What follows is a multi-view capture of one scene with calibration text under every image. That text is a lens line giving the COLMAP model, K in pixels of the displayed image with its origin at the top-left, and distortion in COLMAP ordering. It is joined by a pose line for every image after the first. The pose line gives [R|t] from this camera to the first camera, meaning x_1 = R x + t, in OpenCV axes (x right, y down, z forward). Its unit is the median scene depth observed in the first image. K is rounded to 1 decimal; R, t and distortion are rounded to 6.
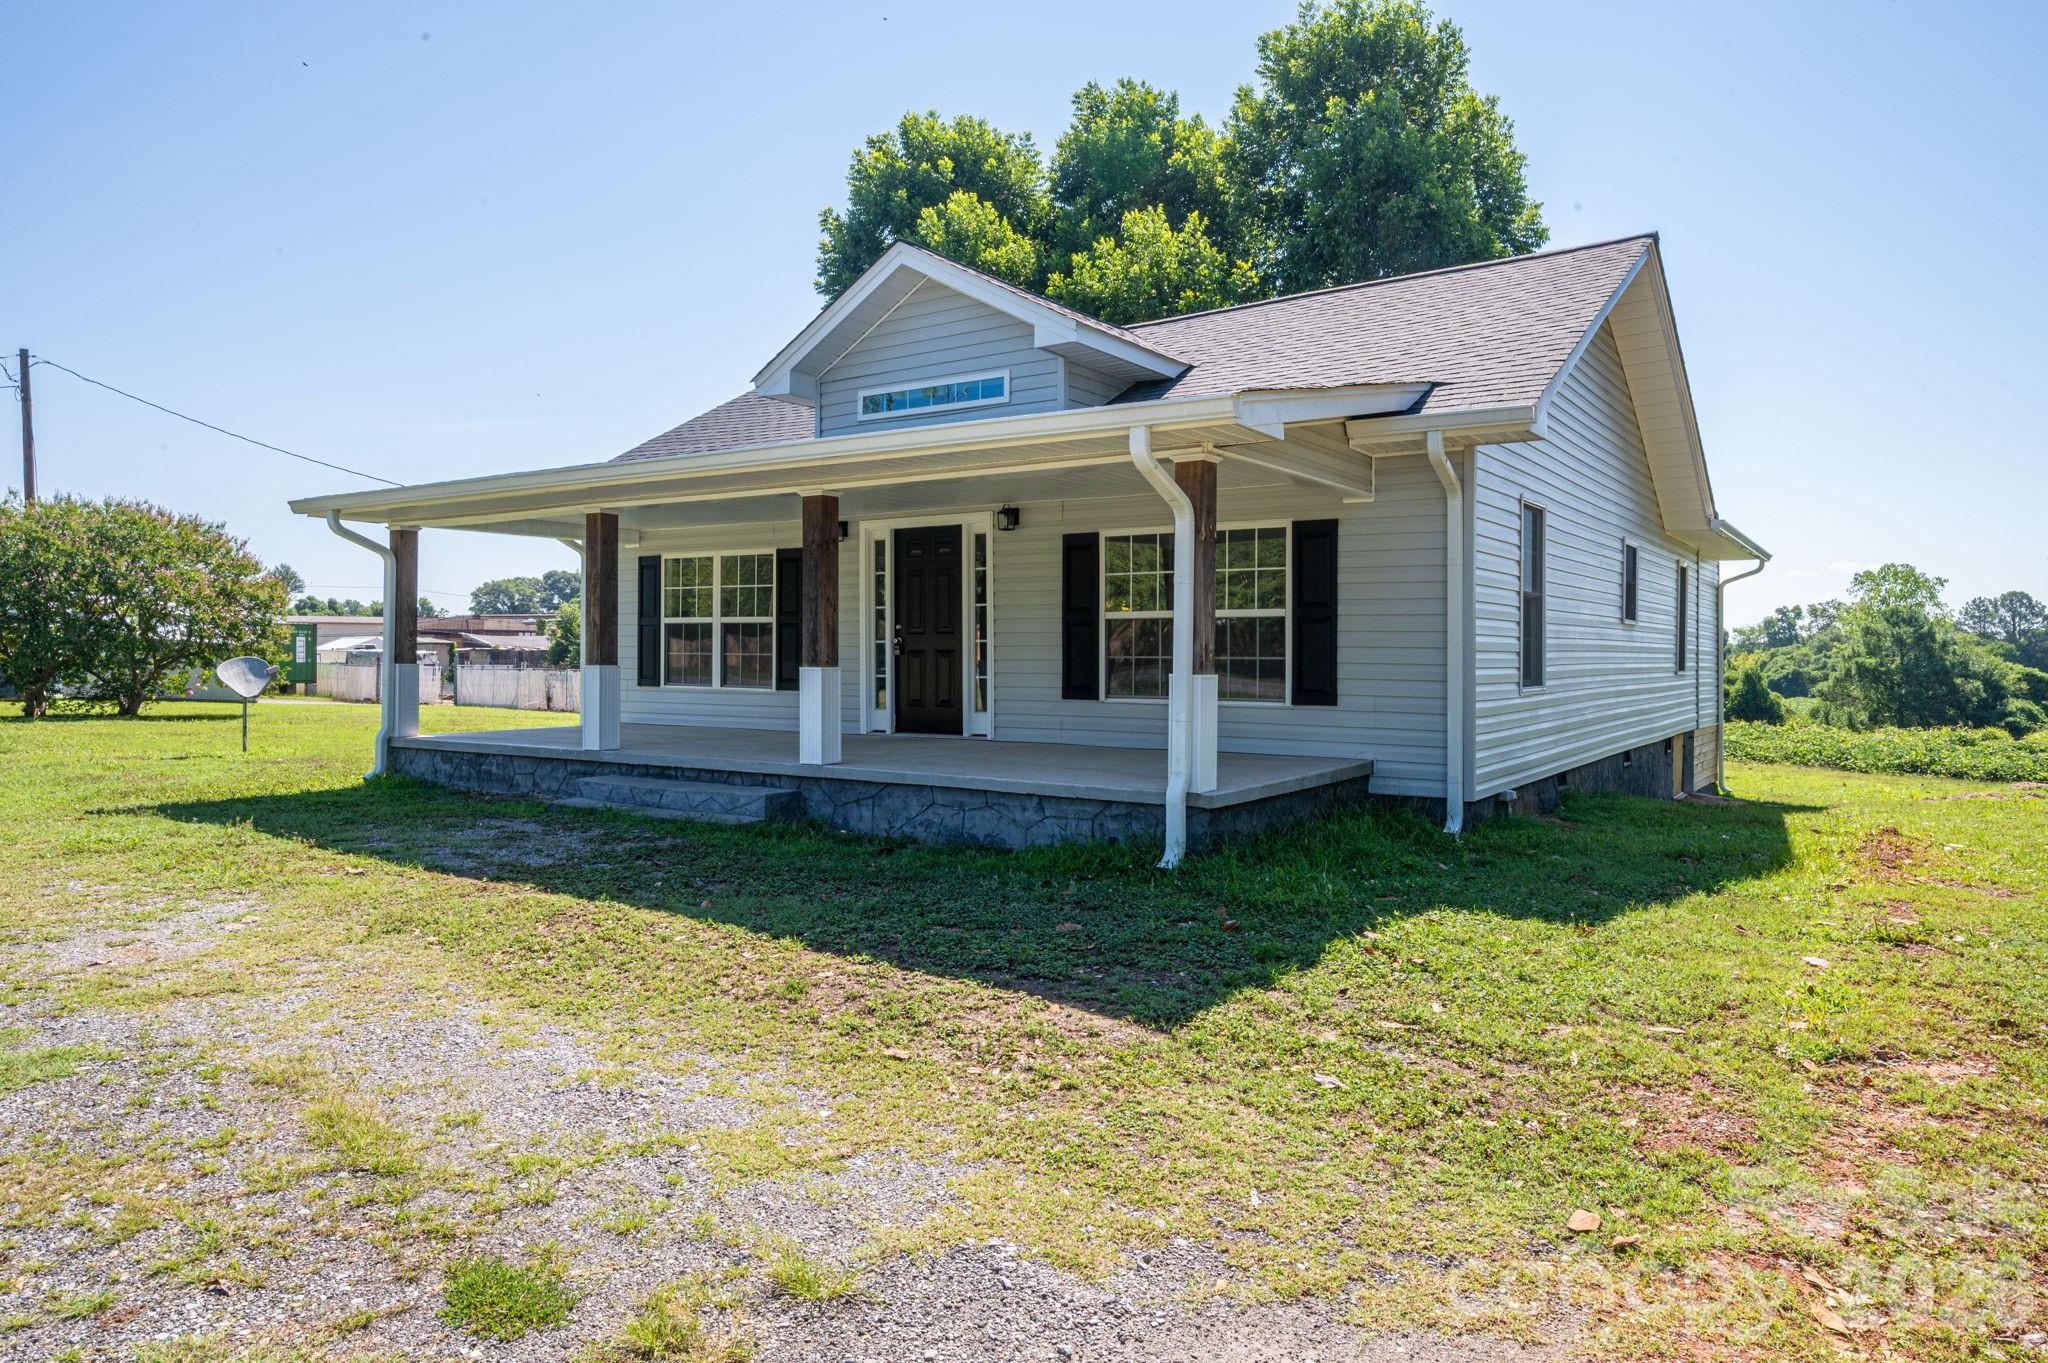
lens RADIAL K [[1325.3, 0, 1017.0], [0, 1325.3, 673.3], [0, 0, 1]] dist [0.022839, -0.000072]
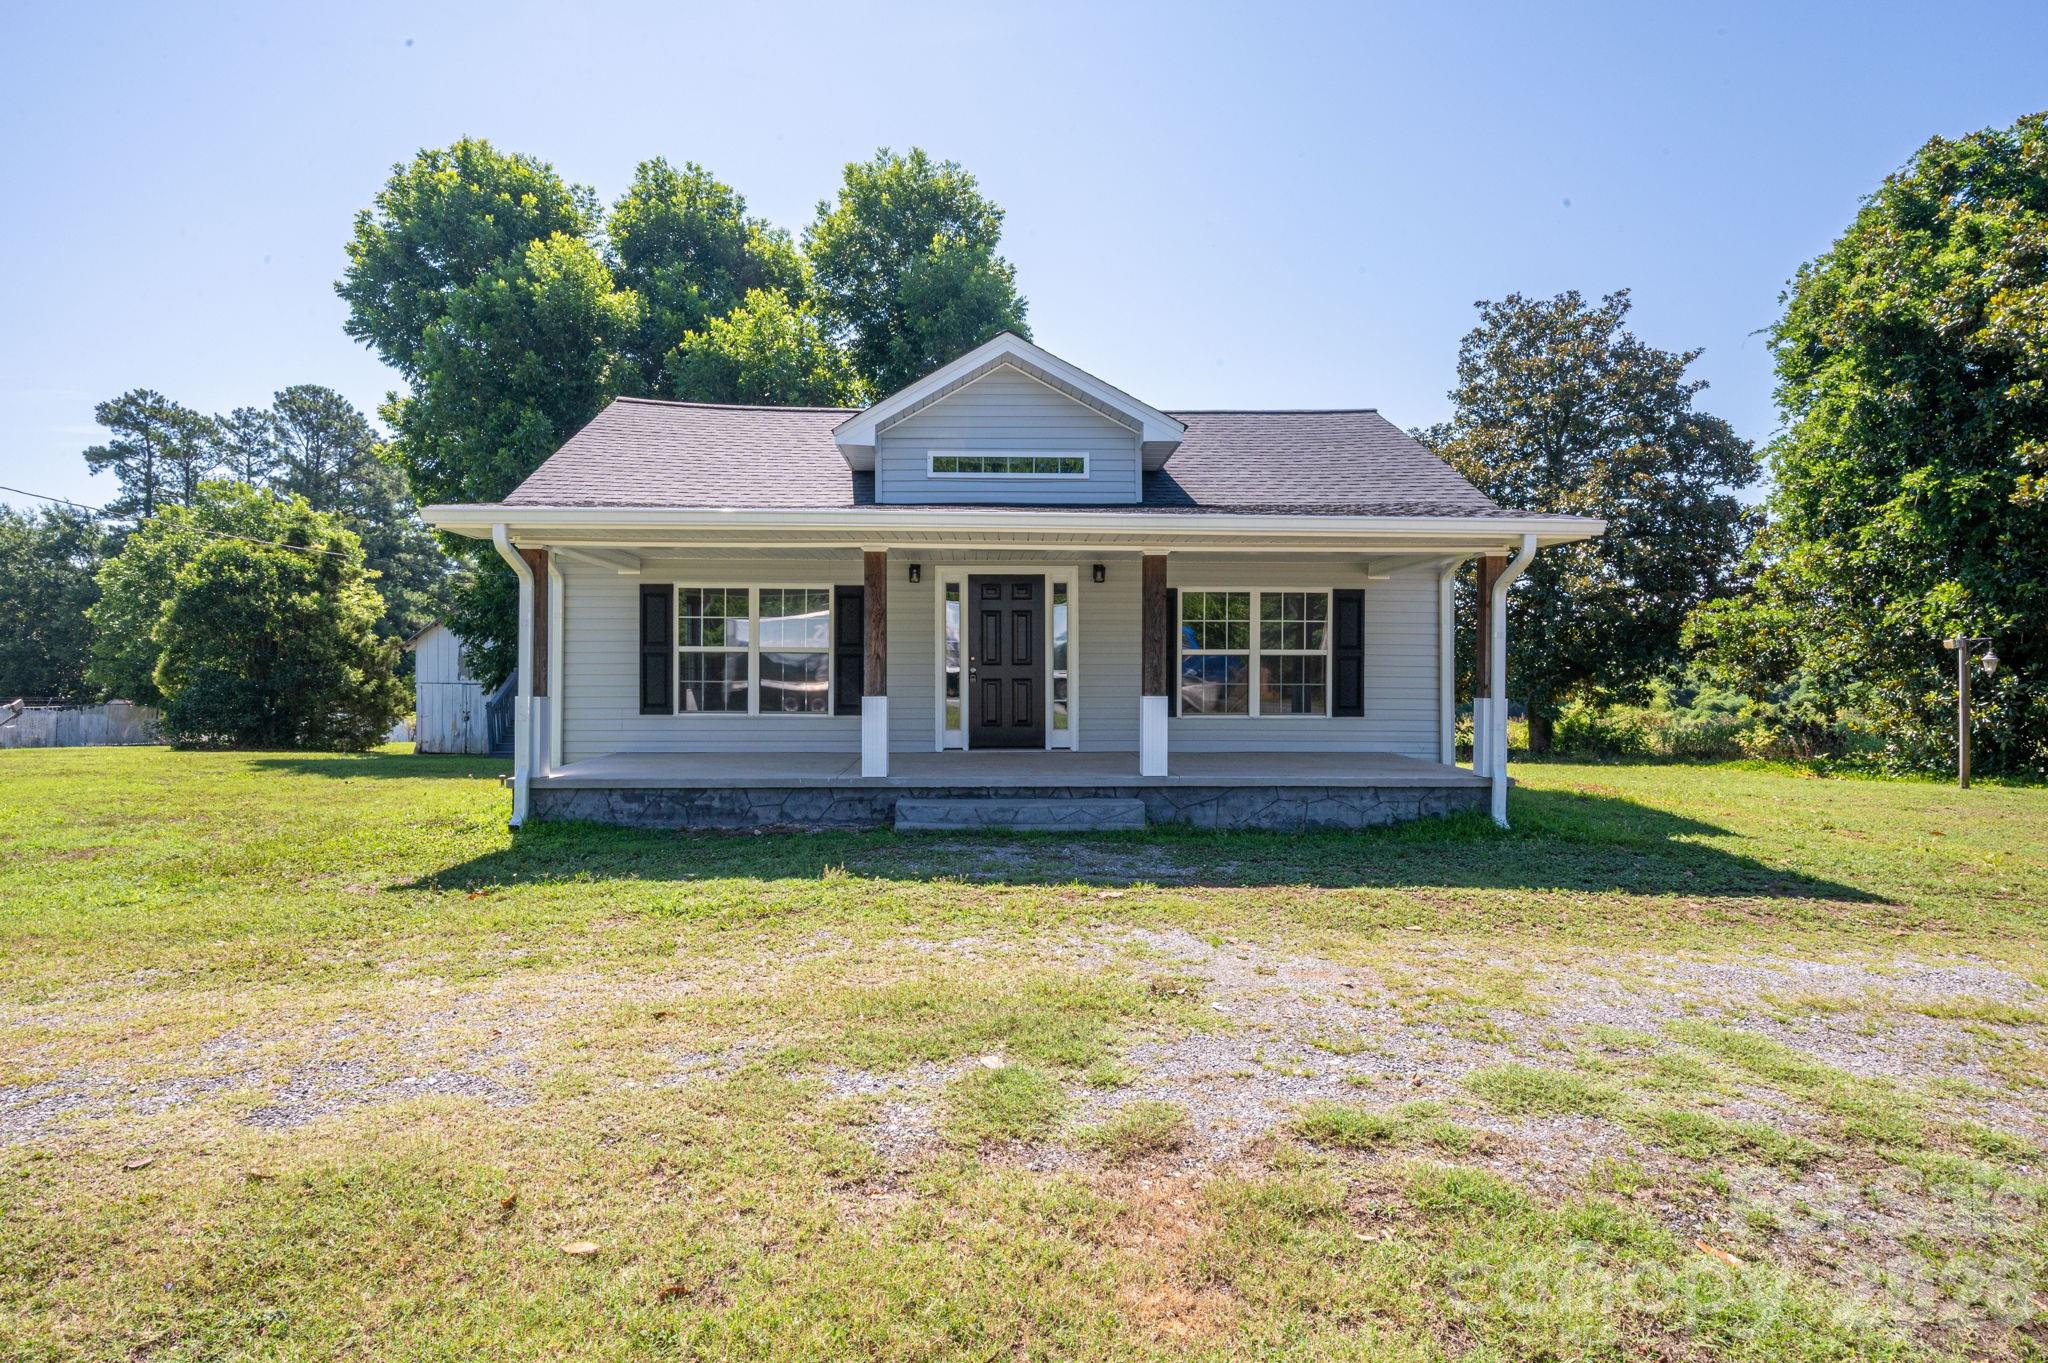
lens RADIAL K [[1117.9, 0, 1015.0], [0, 1117.9, 687.9], [0, 0, 1]] dist [0.000440, 0.000045]
pose [[0.804018, -0.011747, 0.594489, -0.669970], [0.009942, 0.999931, 0.006313, -0.015590], [-0.594522, 0.000835, 0.804079, 0.194941]]
